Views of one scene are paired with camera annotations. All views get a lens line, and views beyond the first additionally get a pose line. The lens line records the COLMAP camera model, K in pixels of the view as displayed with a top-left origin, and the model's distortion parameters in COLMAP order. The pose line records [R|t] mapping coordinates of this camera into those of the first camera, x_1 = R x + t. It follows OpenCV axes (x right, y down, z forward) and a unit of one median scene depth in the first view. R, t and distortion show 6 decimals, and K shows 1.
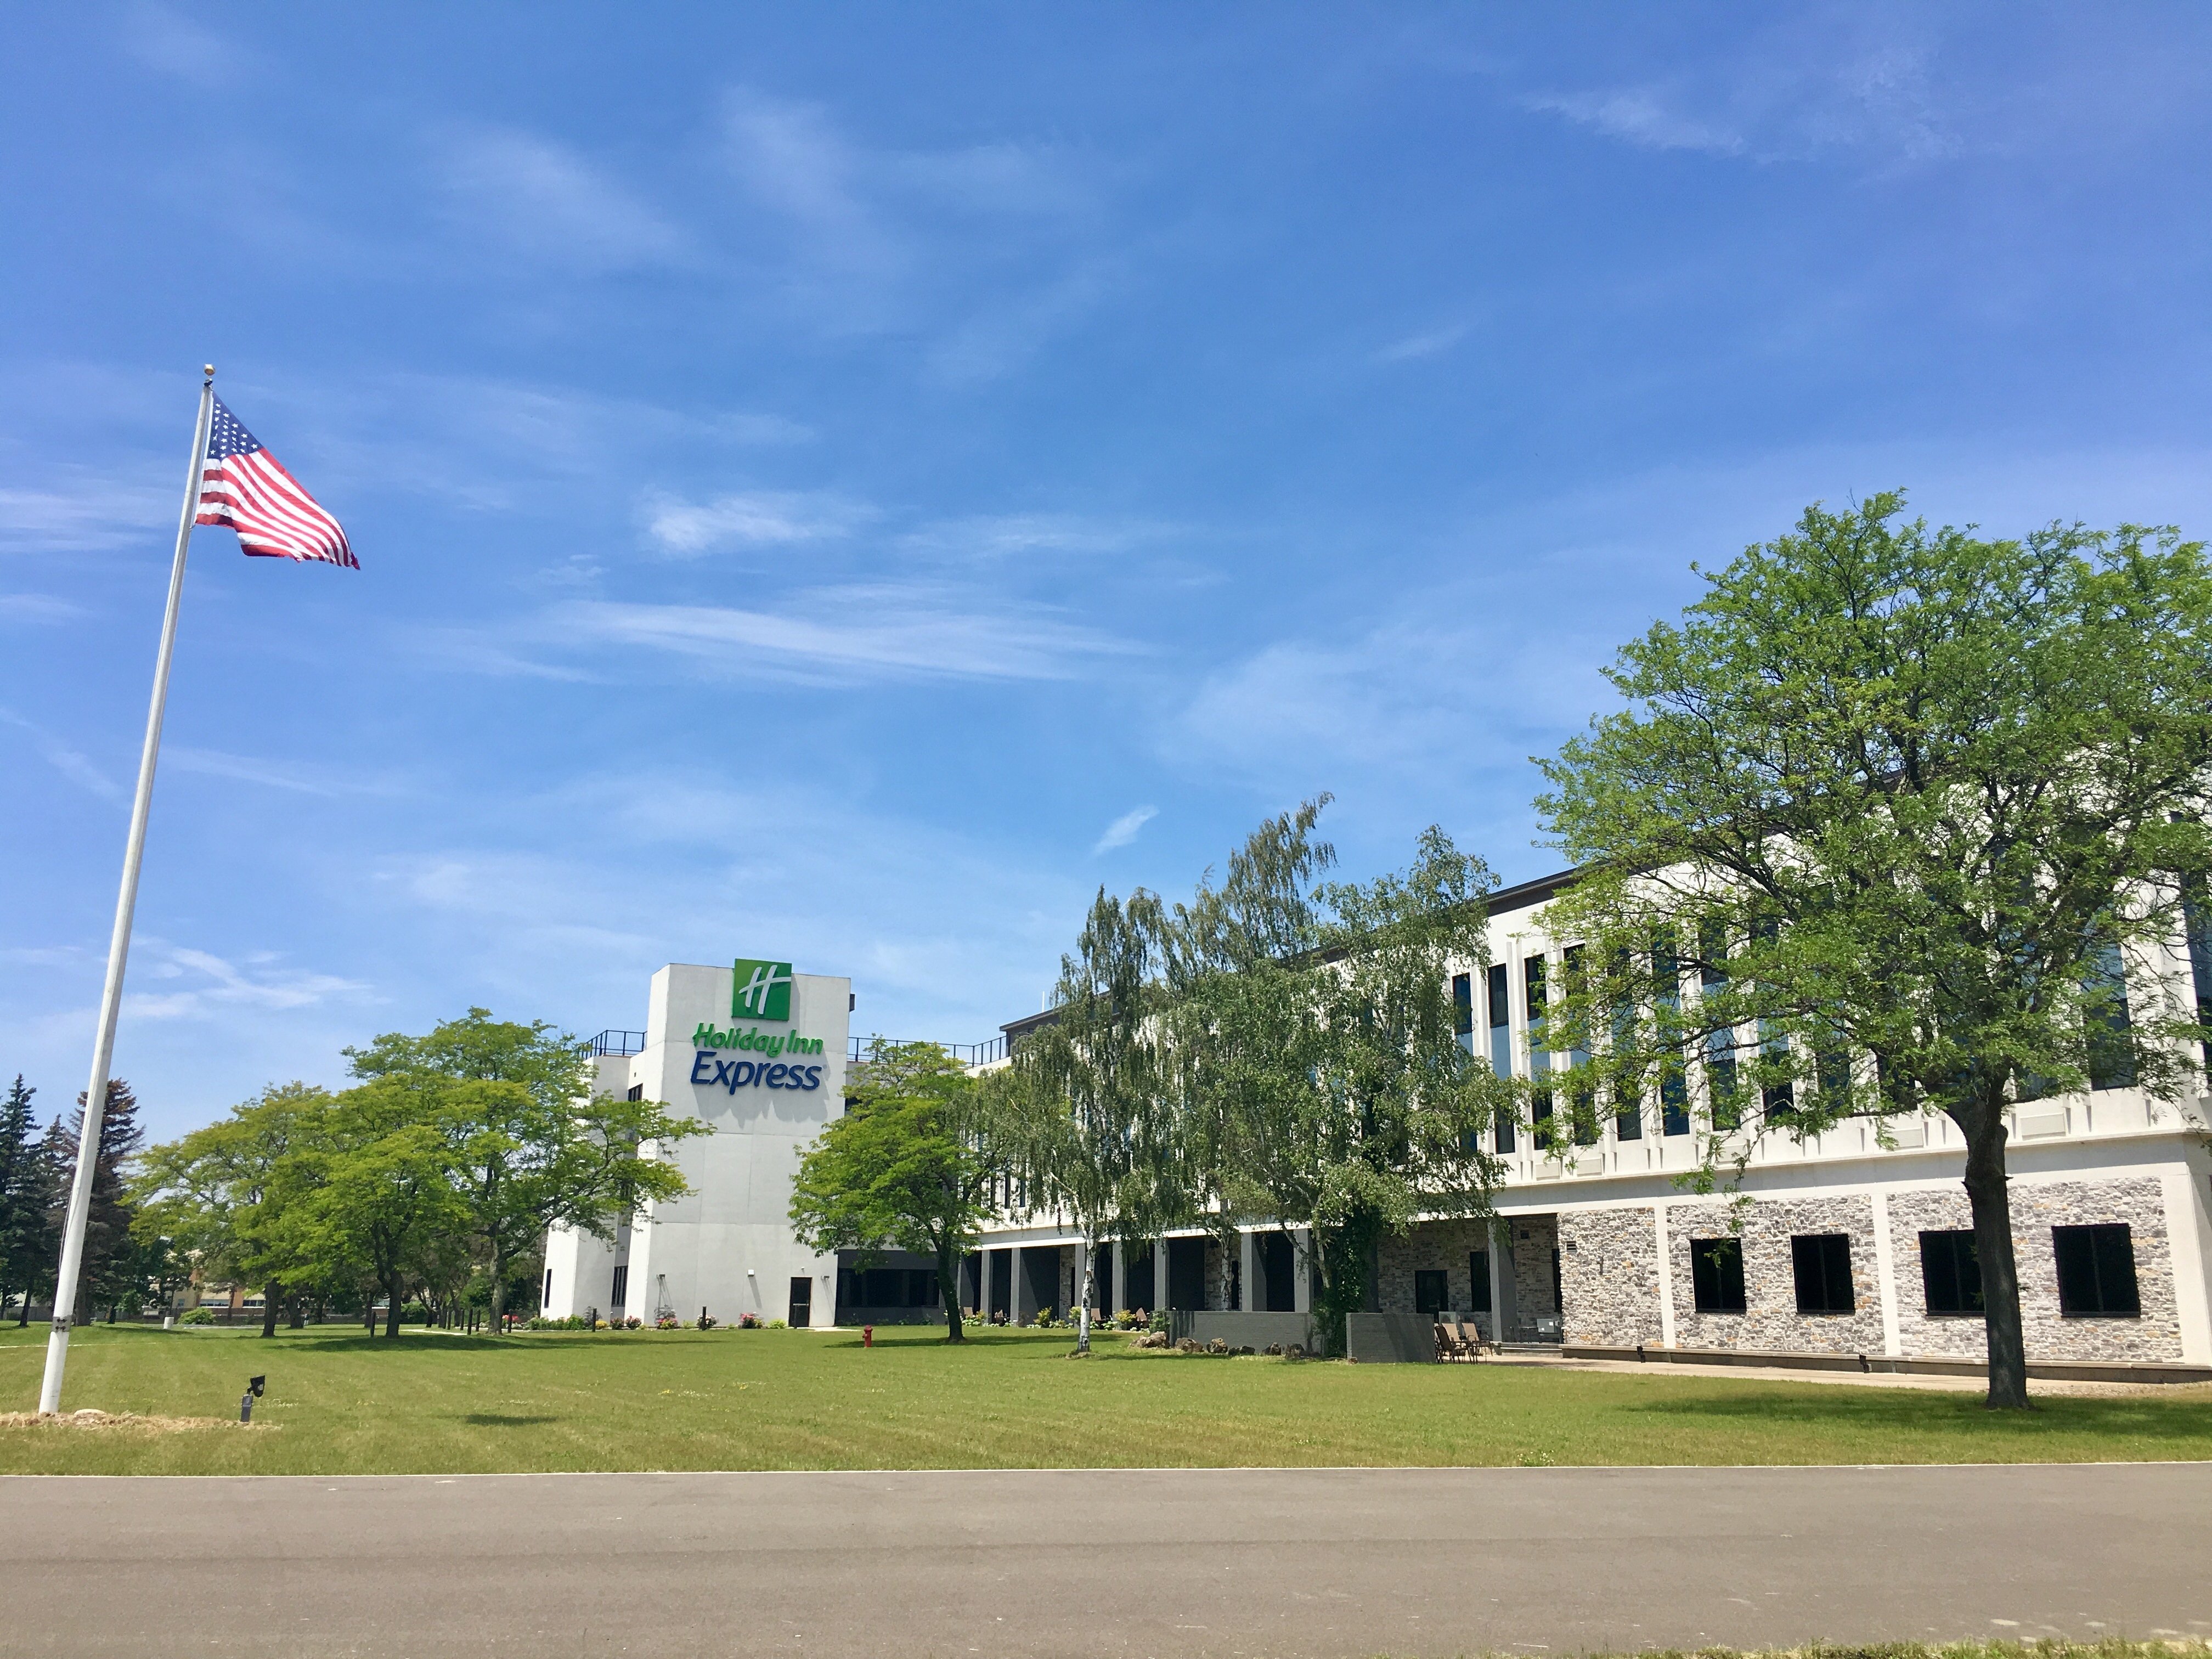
lens RADIAL K [[1909.5, 0, 1109.0], [0, 1909.5, 835.0], [0, 0, 1]] dist [0.067283, -0.082266]
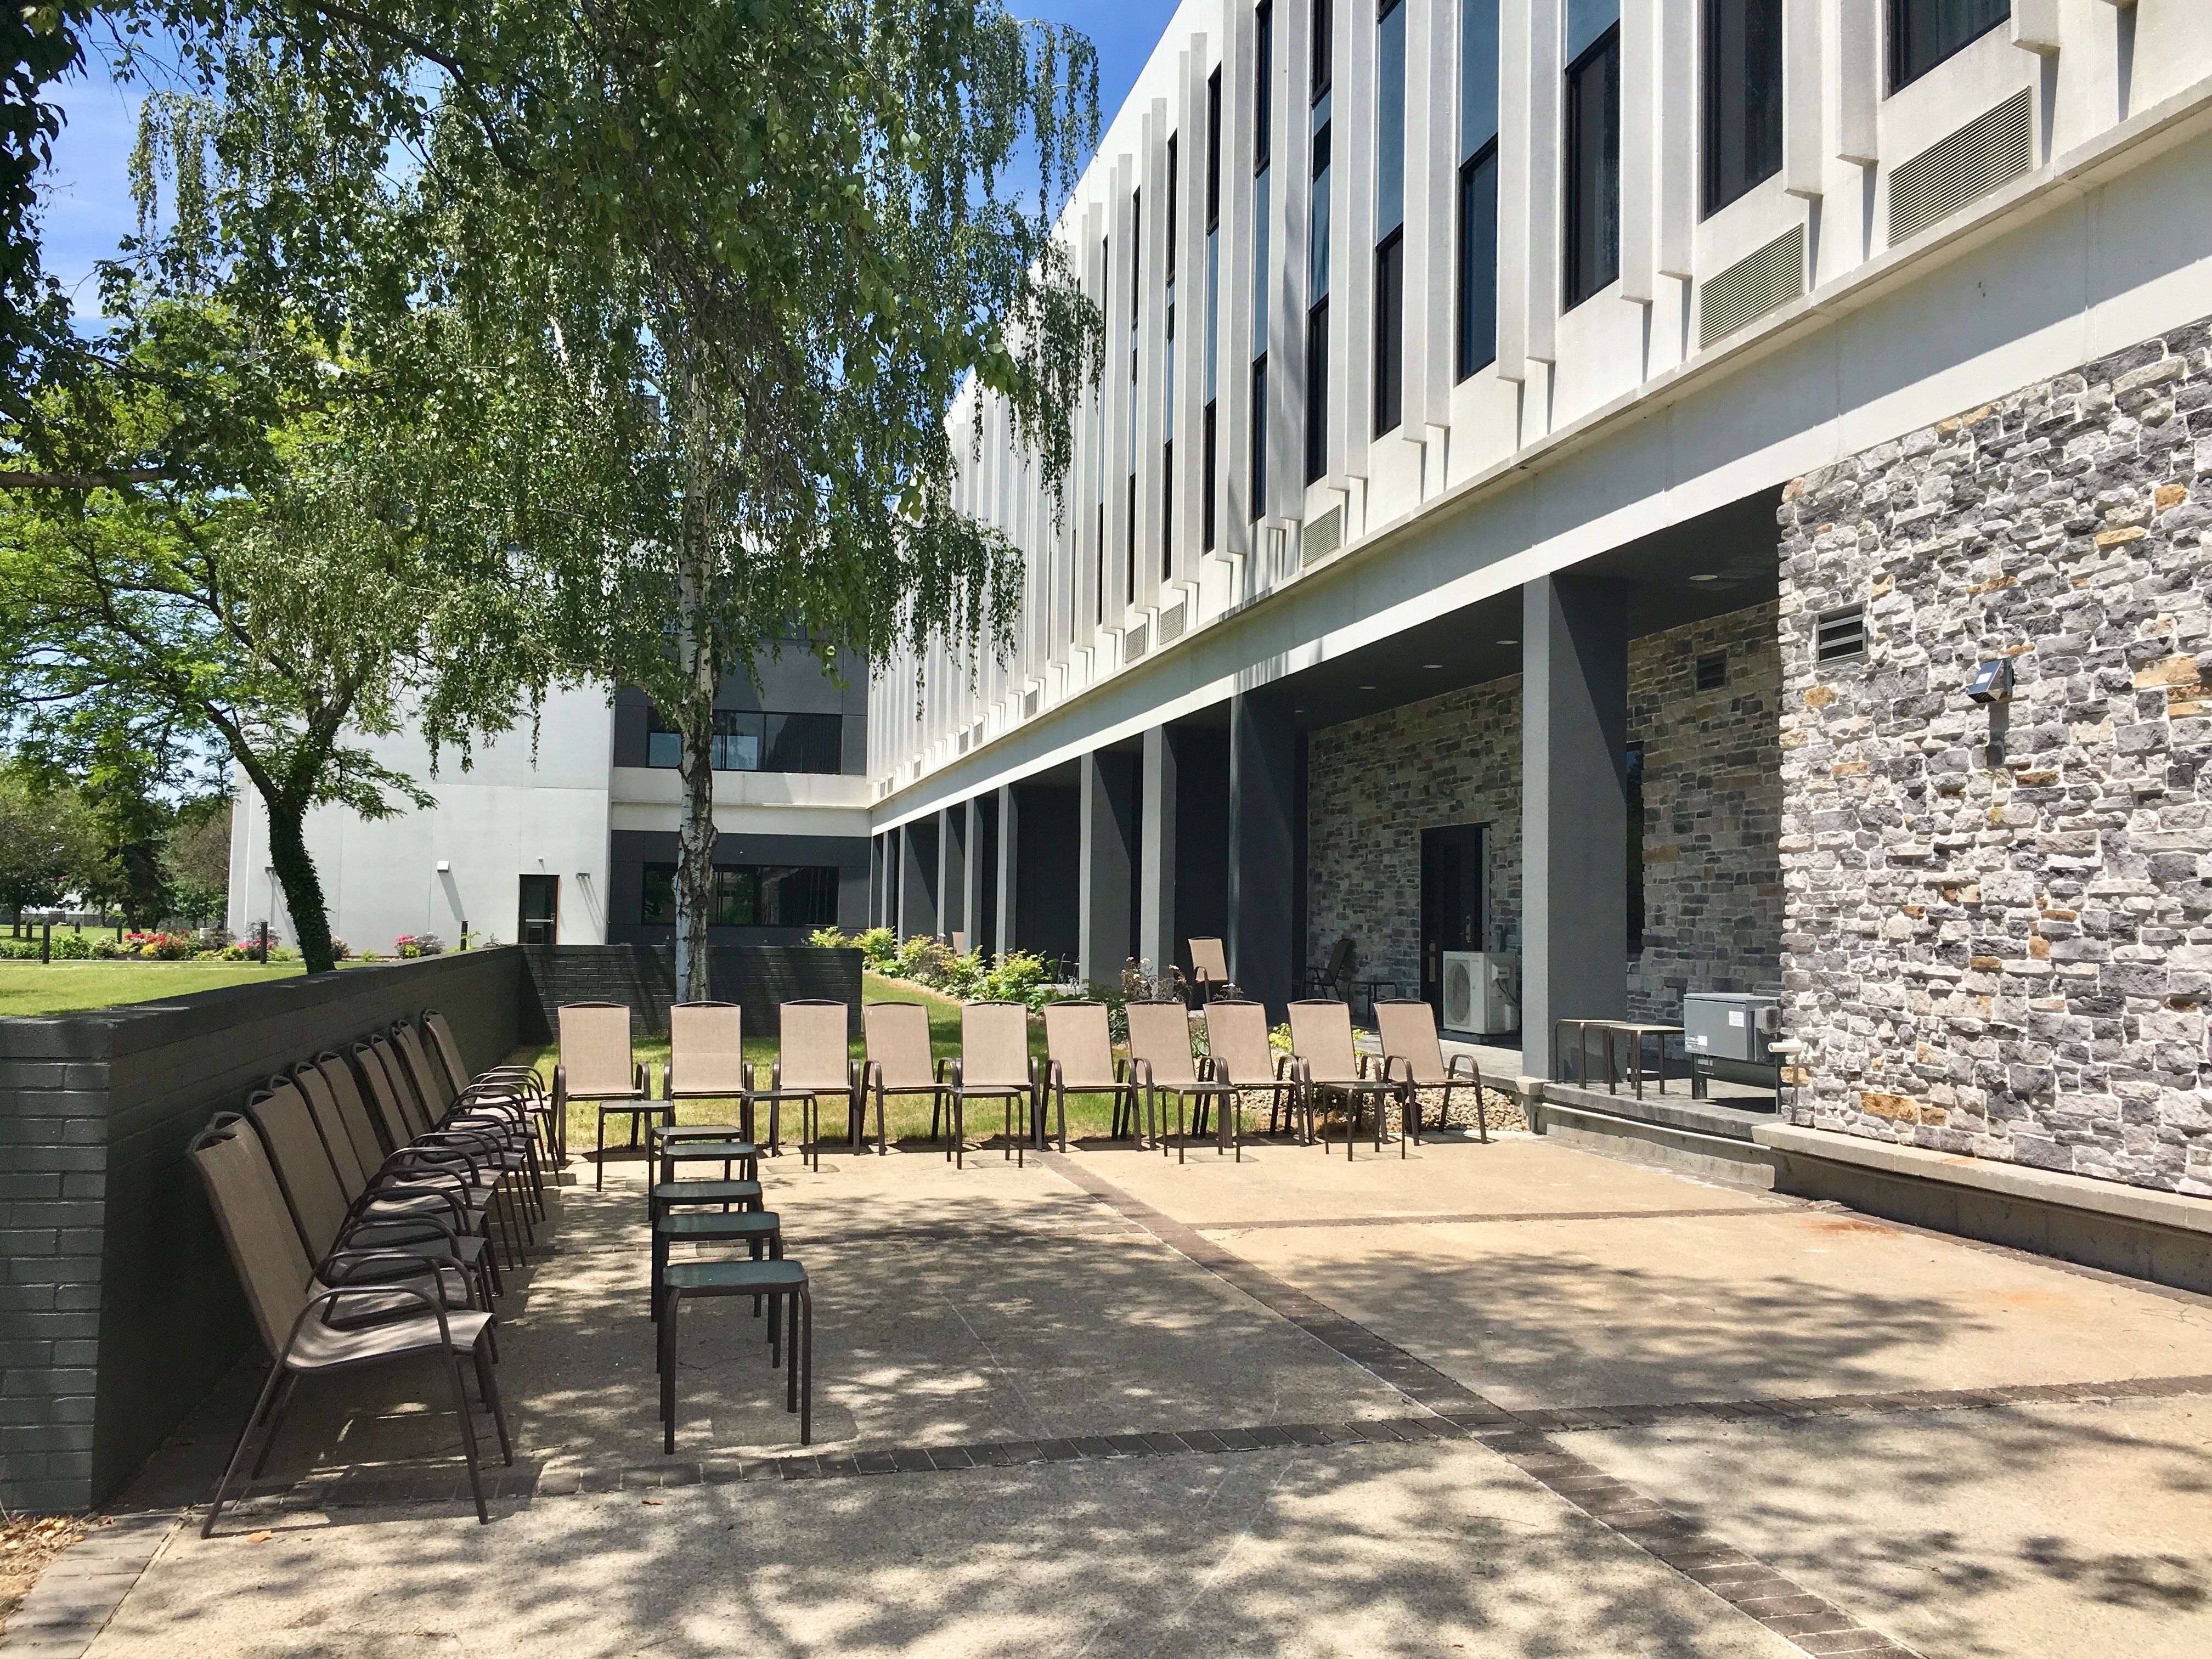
lens RADIAL K [[1909.5, 0, 1105.6], [0, 1909.5, 820.3], [0, 0, 1]] dist [0.067283, -0.082266]
pose [[0.977897, -0.003750, -0.209056, 0.209548], [0.042332, 0.982684, 0.180390, 0.194763], [0.204759, -0.185252, 0.961122, 0.798951]]
